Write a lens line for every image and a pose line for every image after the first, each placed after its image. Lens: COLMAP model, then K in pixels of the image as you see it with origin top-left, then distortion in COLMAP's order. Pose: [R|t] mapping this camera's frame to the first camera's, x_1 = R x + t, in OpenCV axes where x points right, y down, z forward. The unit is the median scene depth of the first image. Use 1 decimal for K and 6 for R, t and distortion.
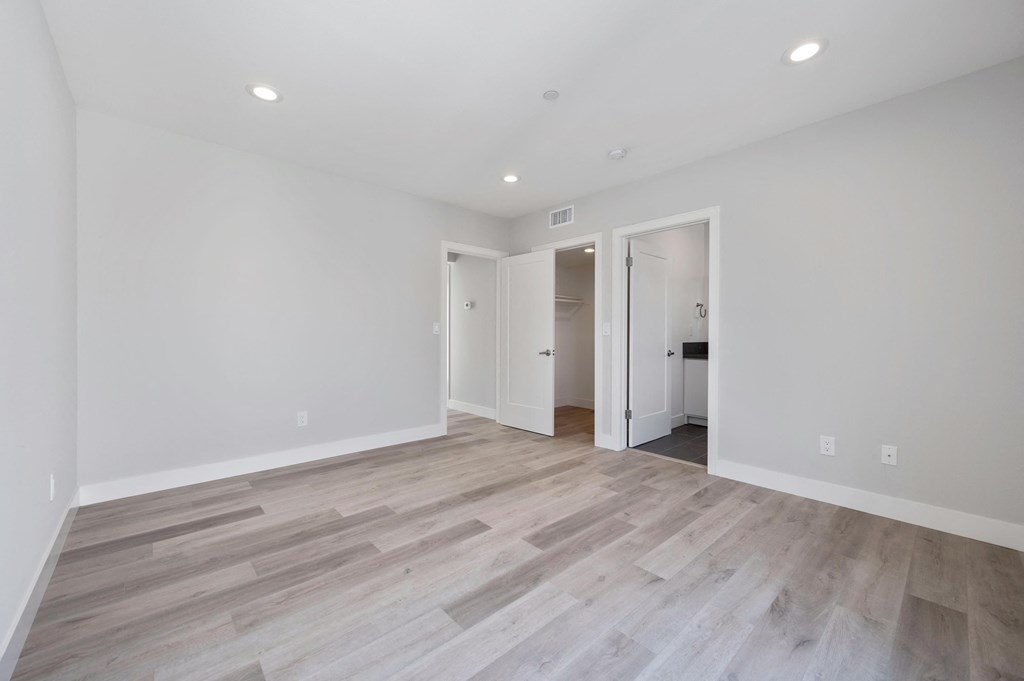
lens RADIAL K [[404.4, 0, 511.1], [0, 404.4, 341.1], [0, 0, 1]] dist [0.001263, 0.000115]
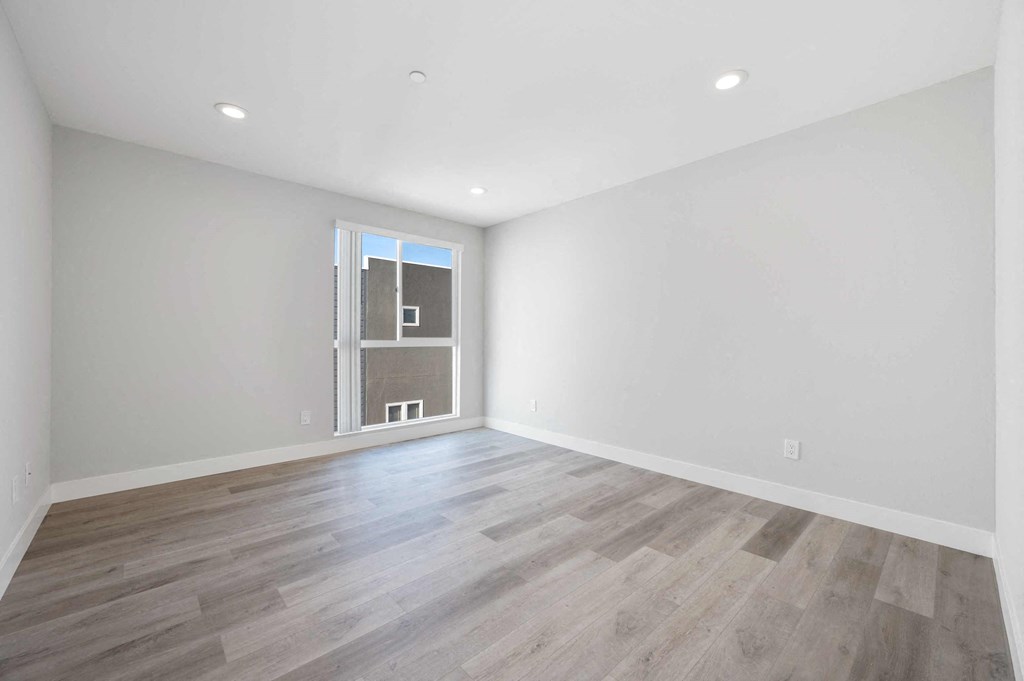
lens RADIAL K [[404.4, 0, 513.8], [0, 404.4, 339.4], [0, 0, 1]] dist [0.001263, 0.000115]
pose [[-0.999833, -0.008736, -0.016050, -0.103637], [-0.008920, 0.999894, 0.011475, -0.028569], [0.015948, 0.011617, -0.999805, 1.853661]]
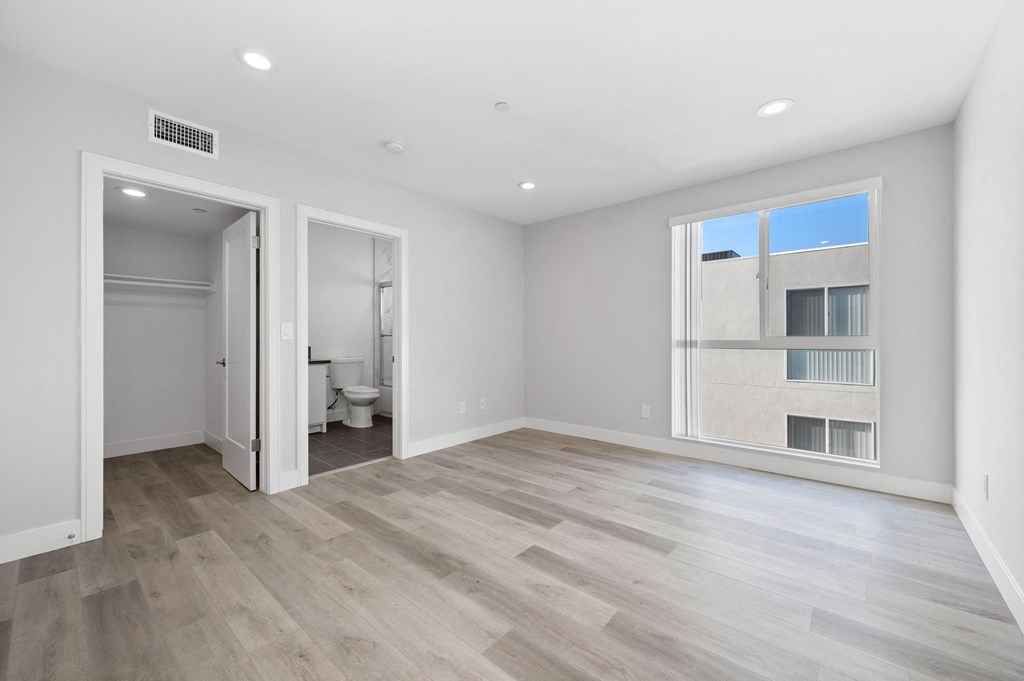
lens RADIAL K [[404.4, 0, 512.5], [0, 404.4, 339.3], [0, 0, 1]] dist [0.001263, 0.000115]
pose [[-0.128999, -0.002101, 0.991642, -0.897742], [0.014939, 0.999880, 0.004062, -0.018687], [-0.991532, 0.015338, -0.128953, 1.075299]]
